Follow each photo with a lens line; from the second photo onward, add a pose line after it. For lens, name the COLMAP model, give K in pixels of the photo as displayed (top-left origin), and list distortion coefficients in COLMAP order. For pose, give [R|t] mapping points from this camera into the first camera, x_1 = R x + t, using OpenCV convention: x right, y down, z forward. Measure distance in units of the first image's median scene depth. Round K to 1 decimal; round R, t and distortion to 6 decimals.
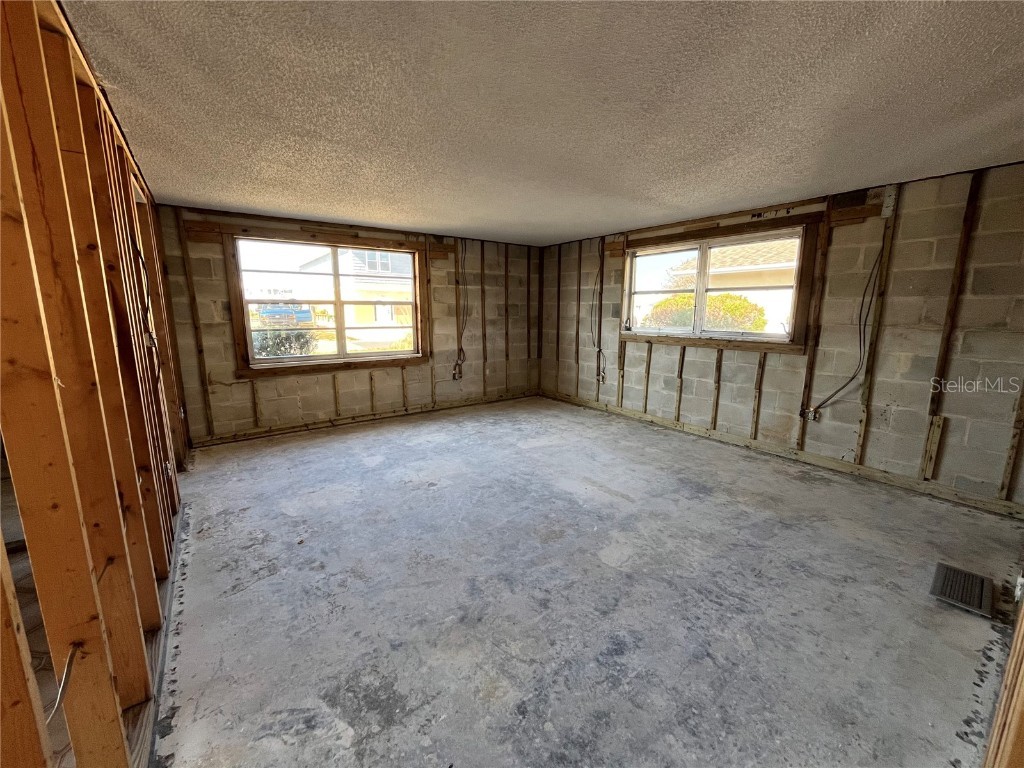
lens RADIAL K [[412.7, 0, 513.7], [0, 412.7, 384.3], [0, 0, 1]] dist [-0.006189, 0.000976]
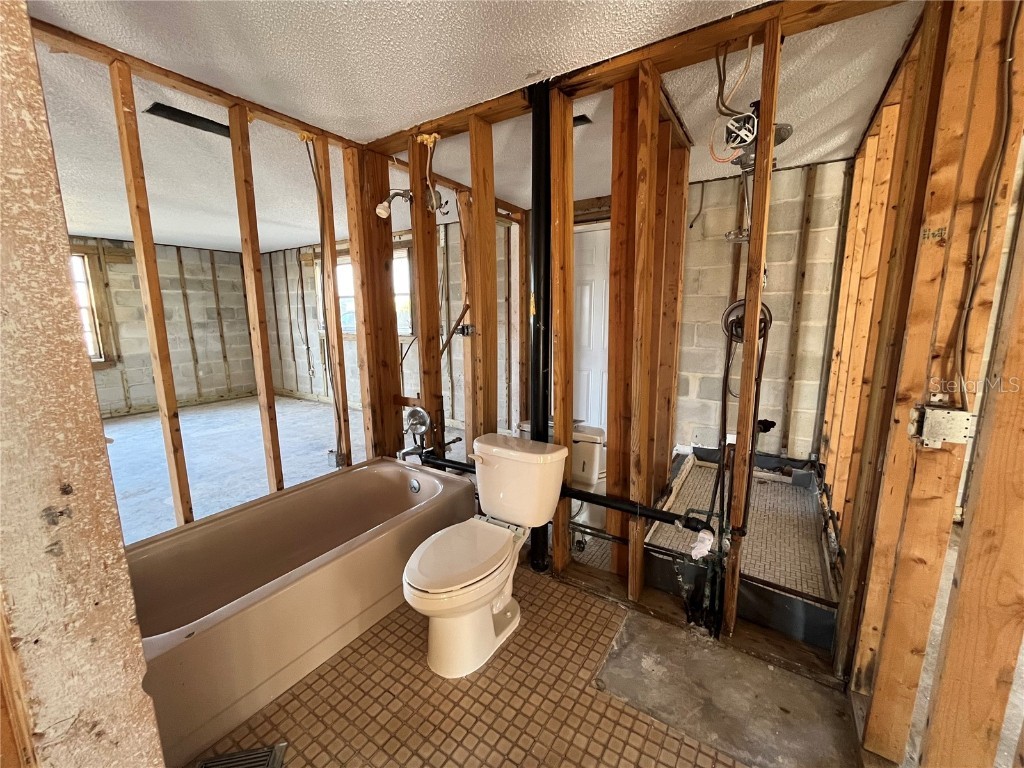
lens RADIAL K [[412.7, 0, 514.0], [0, 412.7, 384.1], [0, 0, 1]] dist [-0.006189, 0.000976]
pose [[0.935071, -0.068351, 0.347808, 0.425822], [0.071206, 0.997451, 0.004583, 0.064801], [-0.347235, 0.020480, 0.937555, -0.320045]]
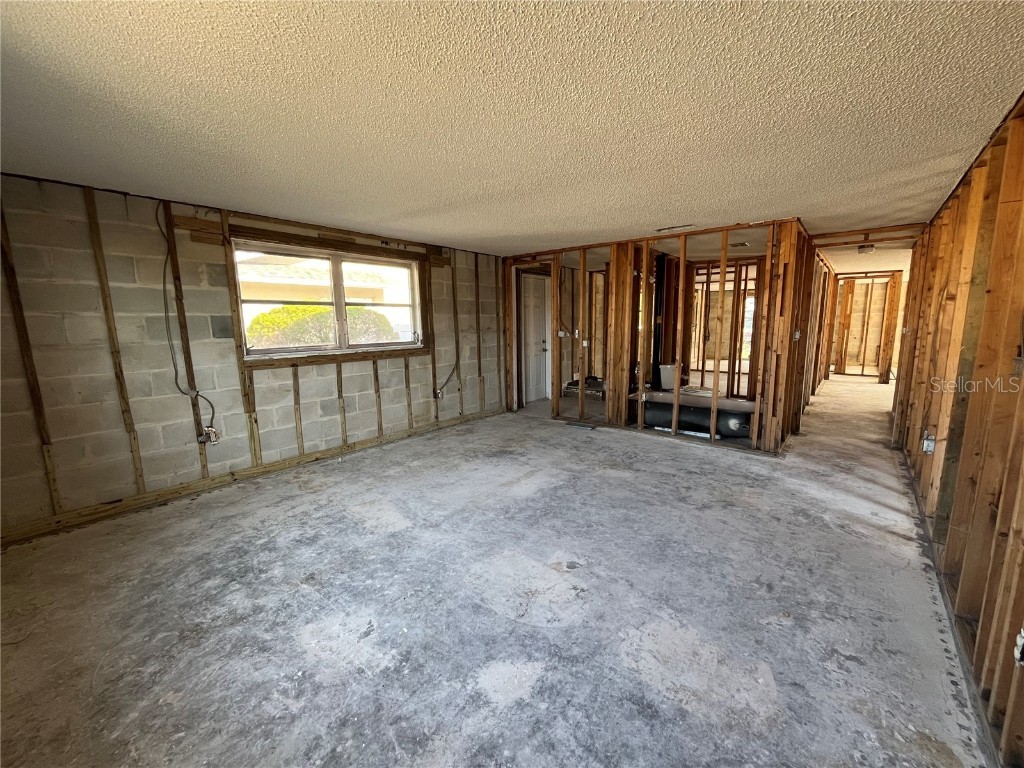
lens RADIAL K [[412.7, 0, 511.8], [0, 412.7, 385.3], [0, 0, 1]] dist [-0.006189, 0.000976]
pose [[-0.237186, -0.151073, 0.959646, -0.595294], [0.182605, 0.963293, 0.196780, -0.161447], [-0.954148, 0.221909, -0.200893, 0.857505]]
